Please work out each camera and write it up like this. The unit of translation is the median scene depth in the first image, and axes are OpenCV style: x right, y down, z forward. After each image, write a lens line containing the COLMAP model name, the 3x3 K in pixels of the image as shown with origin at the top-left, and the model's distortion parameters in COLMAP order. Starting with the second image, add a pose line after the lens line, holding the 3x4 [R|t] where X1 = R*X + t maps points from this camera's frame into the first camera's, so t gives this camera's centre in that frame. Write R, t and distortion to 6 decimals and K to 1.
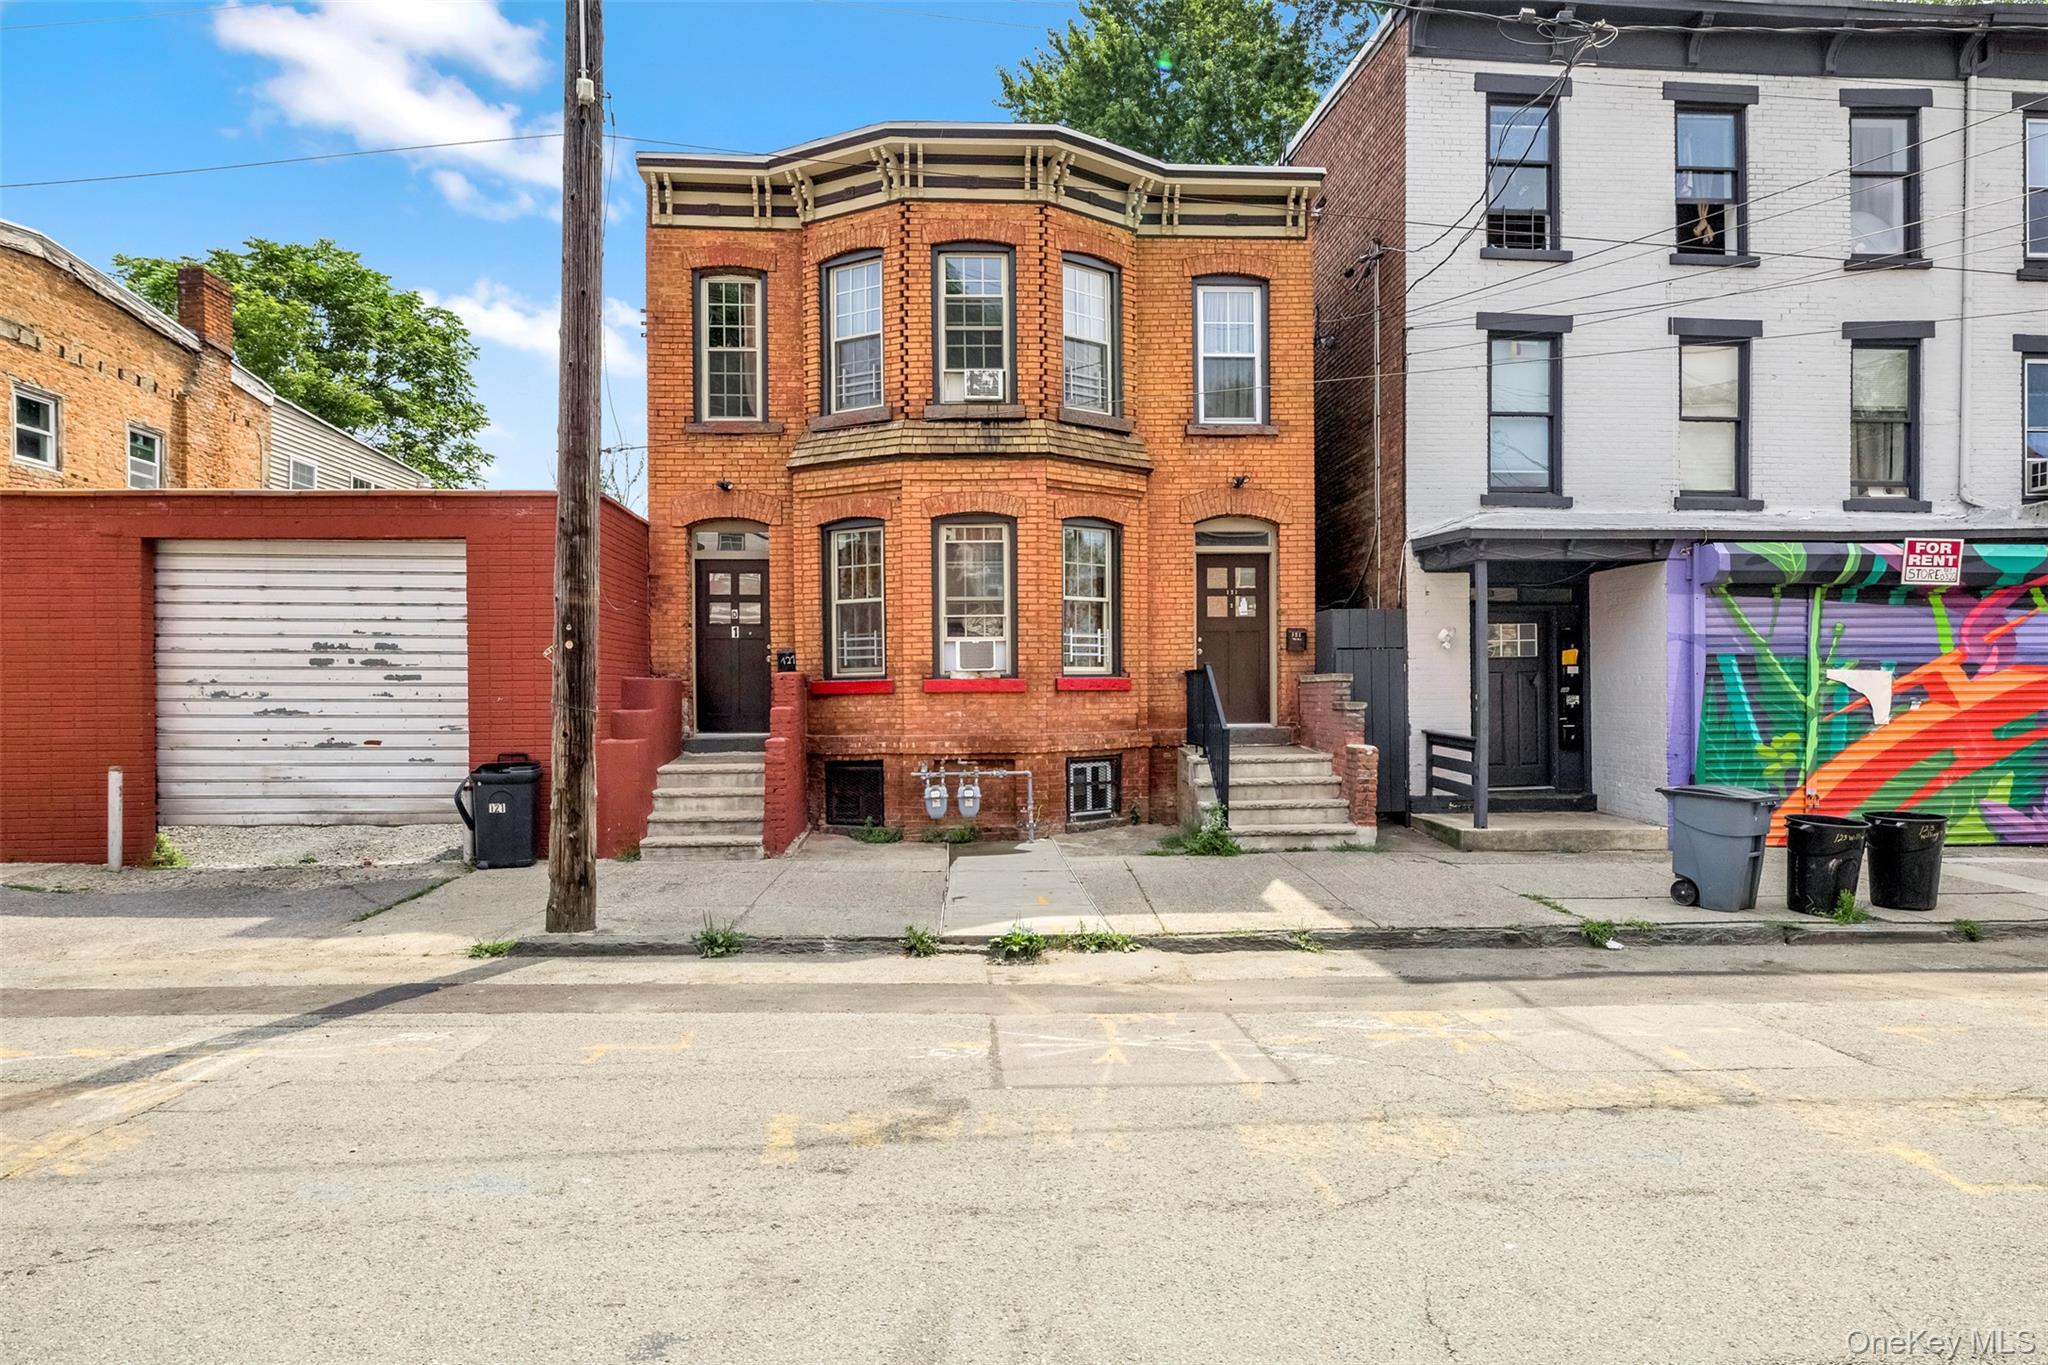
lens RADIAL K [[1259.4, 0, 1023.1], [0, 1259.4, 693.7], [0, 0, 1]] dist [-0.001120, -0.000123]
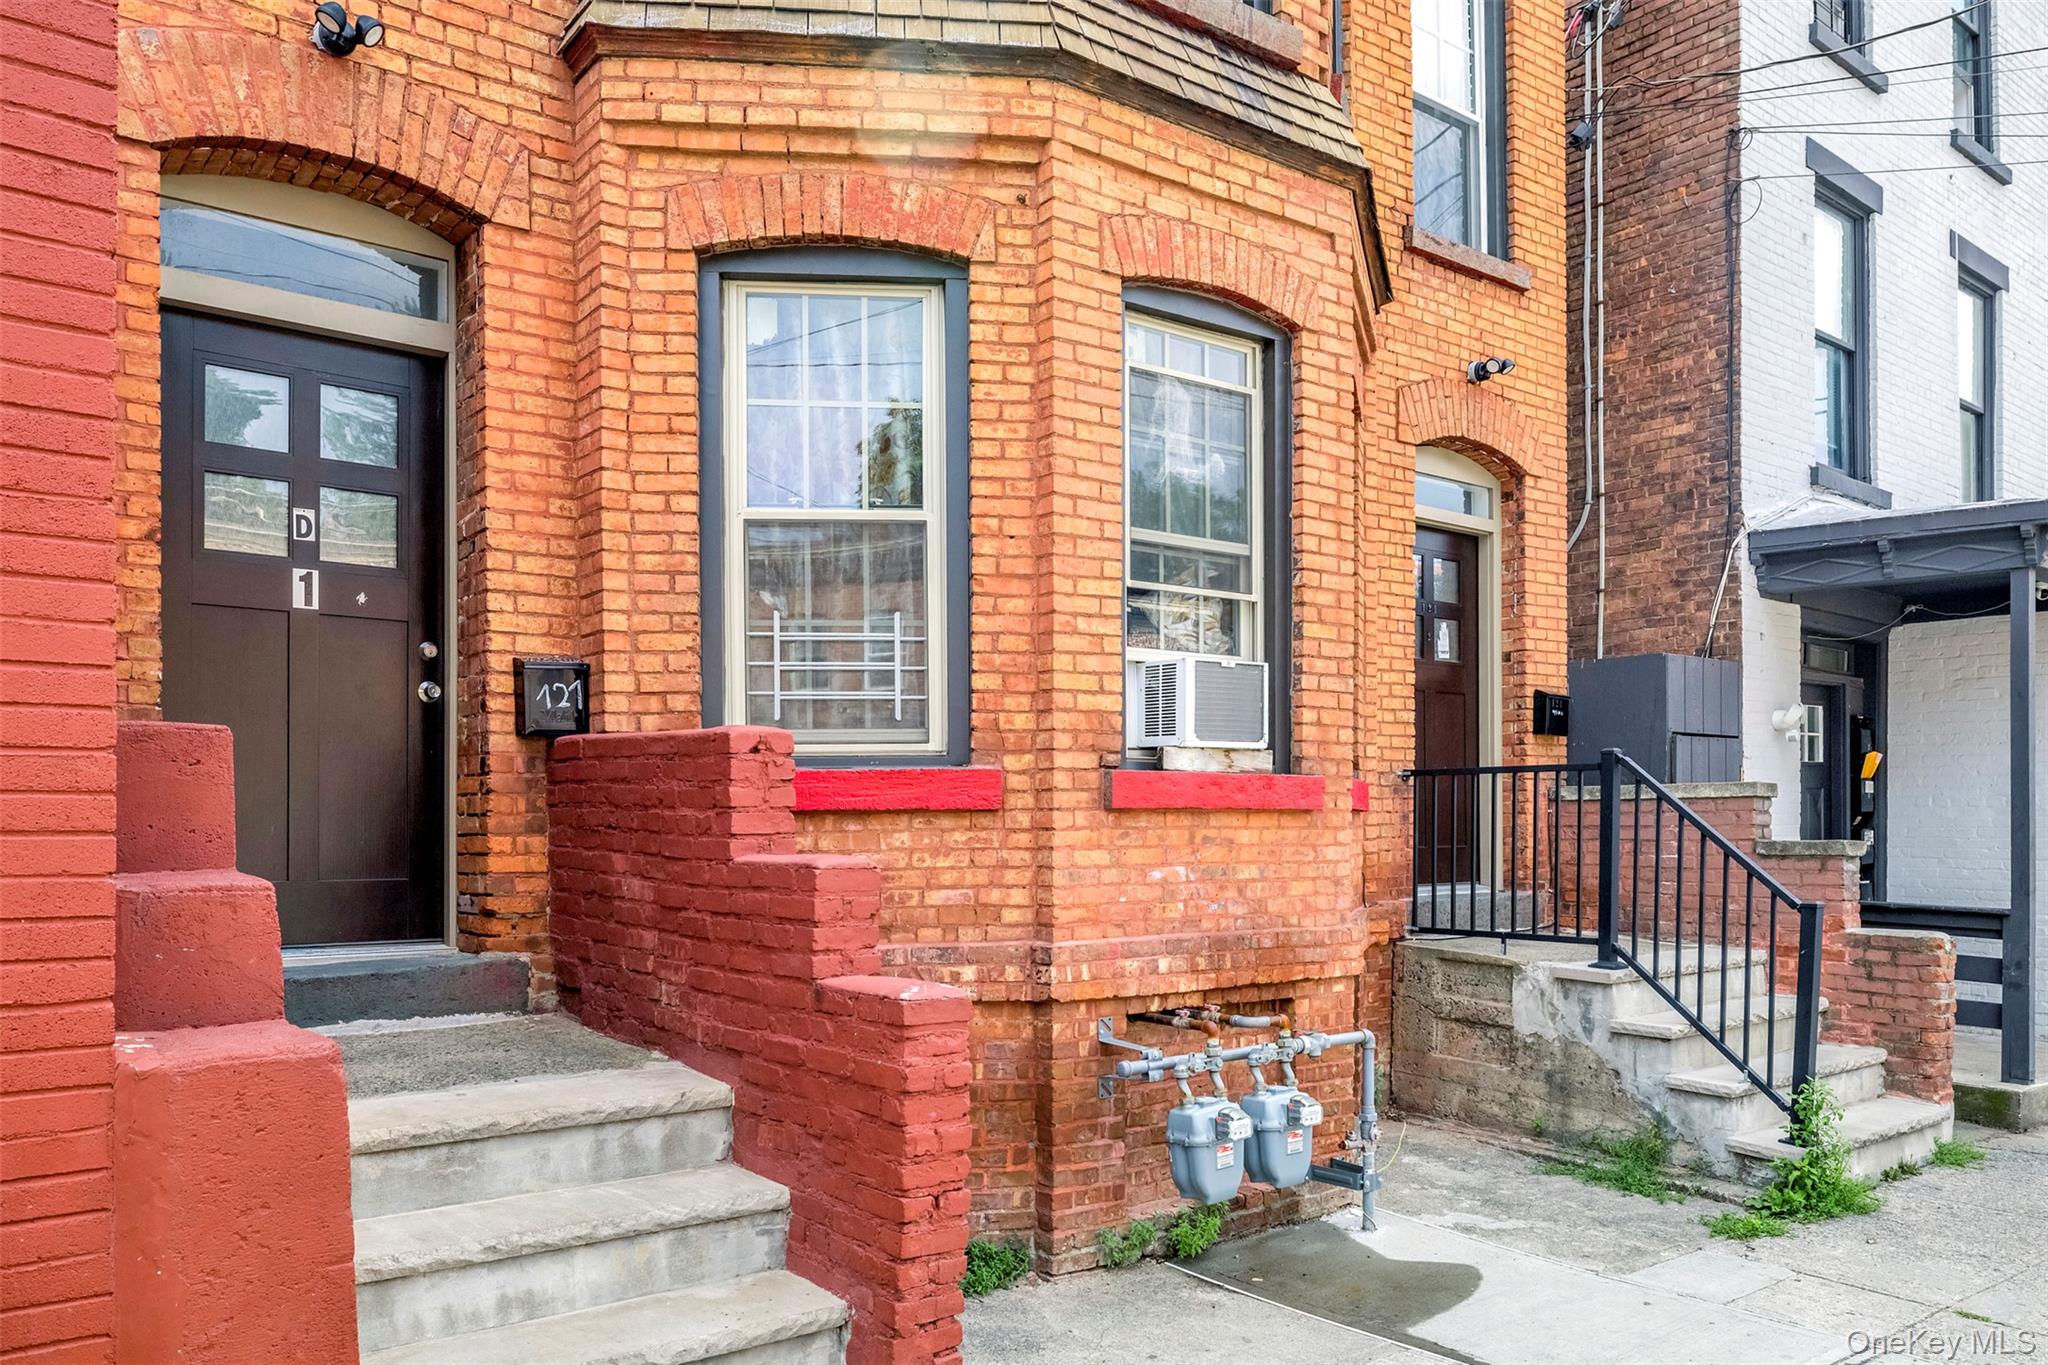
lens RADIAL K [[1529.3, 0, 1028.6], [0, 1529.3, 830.9], [0, 0, 1]] dist [-0.000766, -0.000761]
pose [[0.816578, 0.005340, 0.577211, -0.315975], [-0.004671, 0.999986, -0.002644, 0.005735], [-0.577217, -0.000537, 0.816591, 0.675232]]
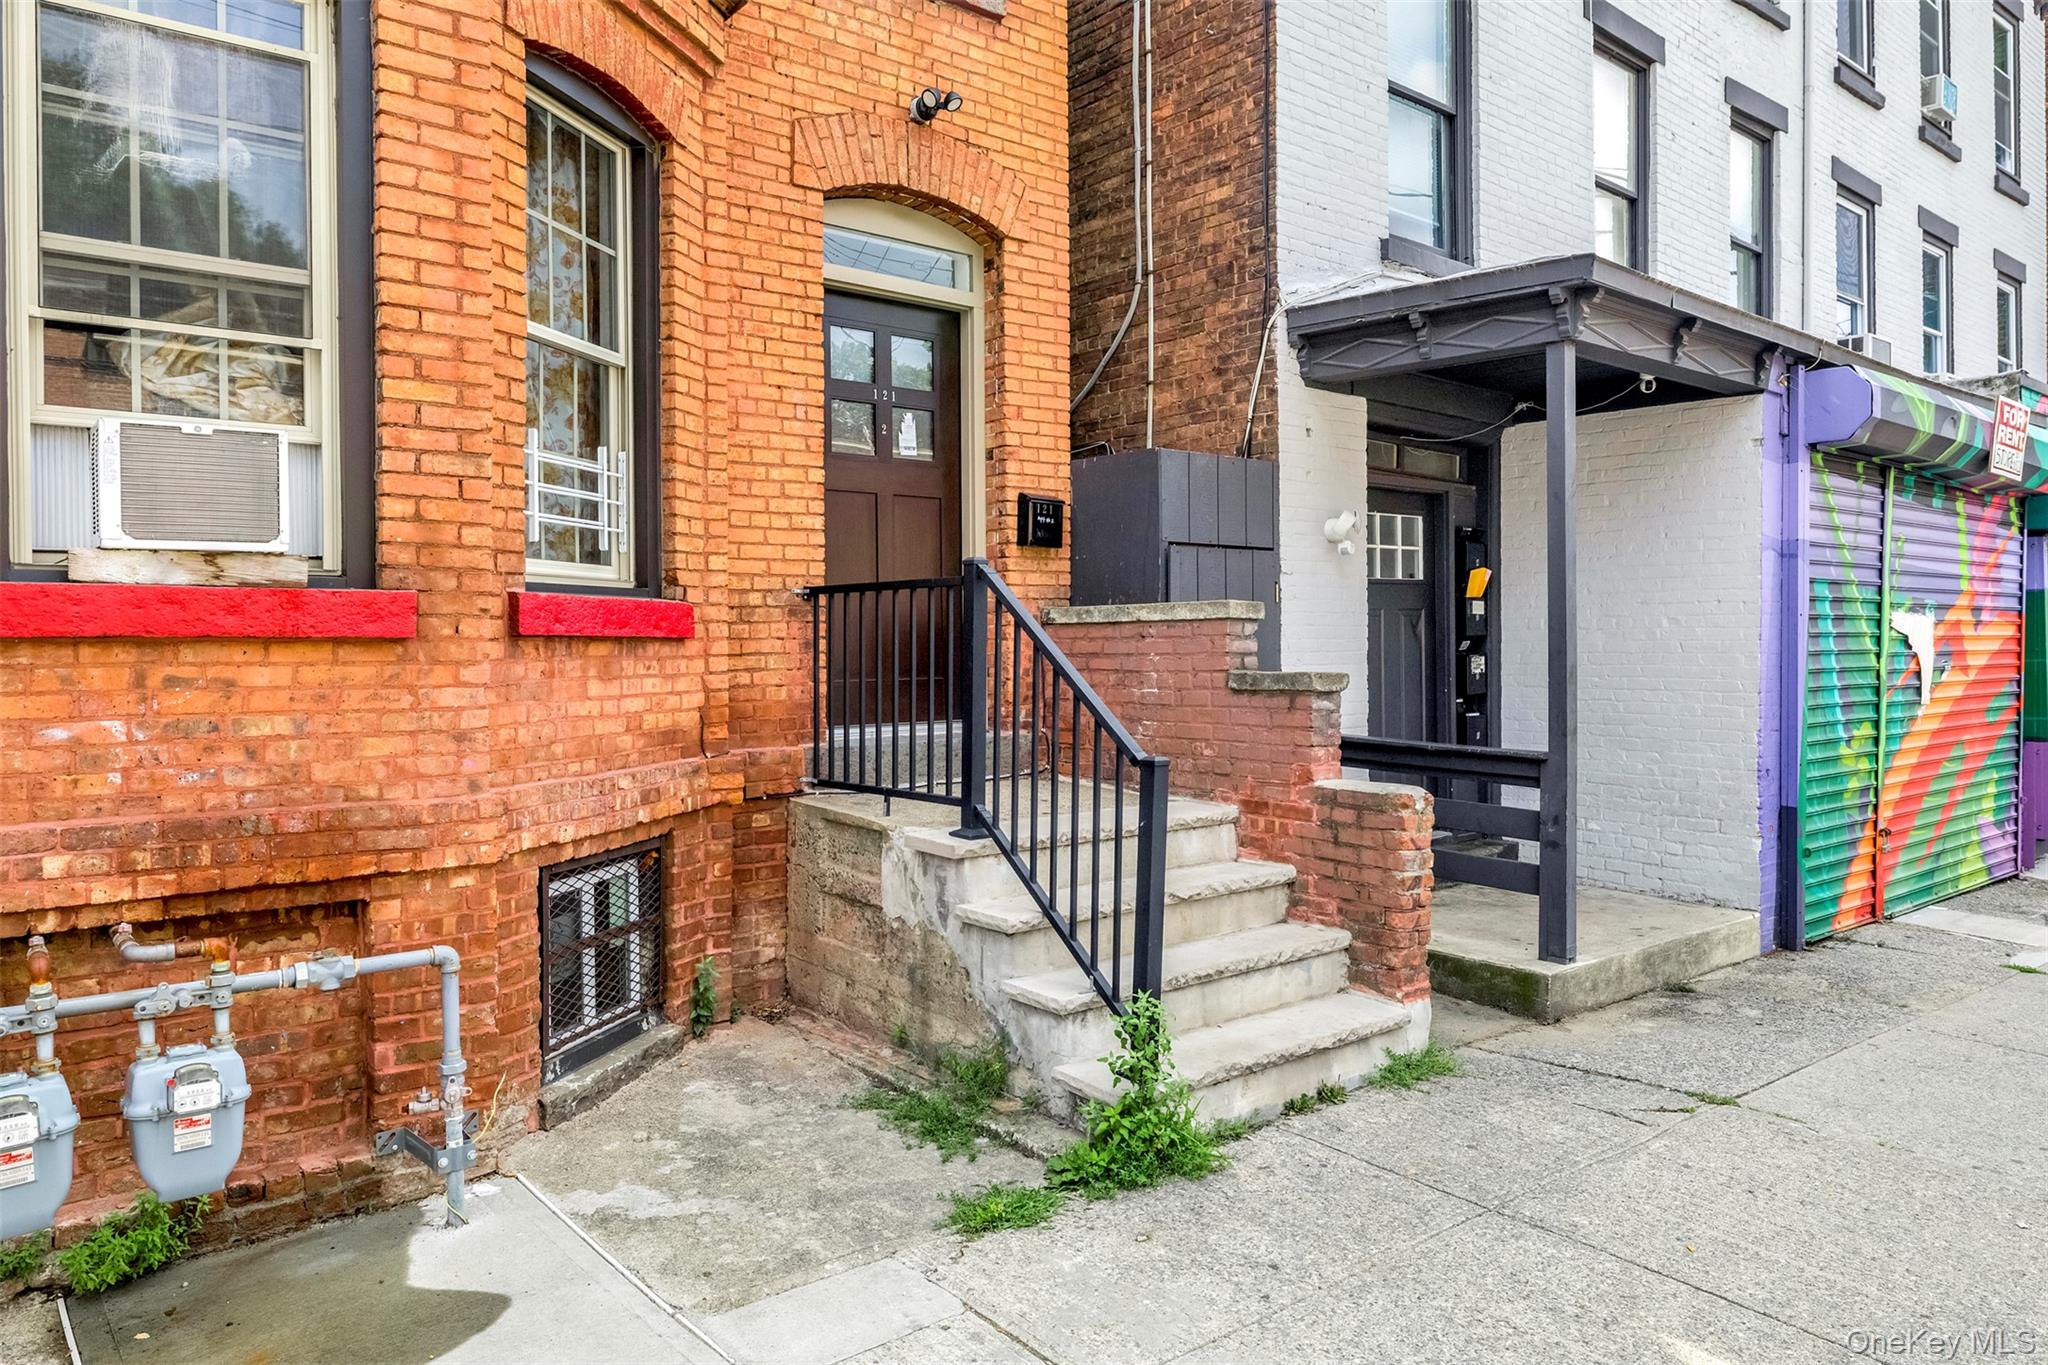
lens RADIAL K [[1398.9, 0, 1016.1], [0, 1398.9, 658.7], [0, 0, 1]] dist [-0.002396, 0.001061]
pose [[0.805452, 0.000174, 0.592661, -0.068481], [-0.001465, 0.999997, 0.001697, 0.001811], [-0.592659, -0.002235, 0.805450, 0.677558]]
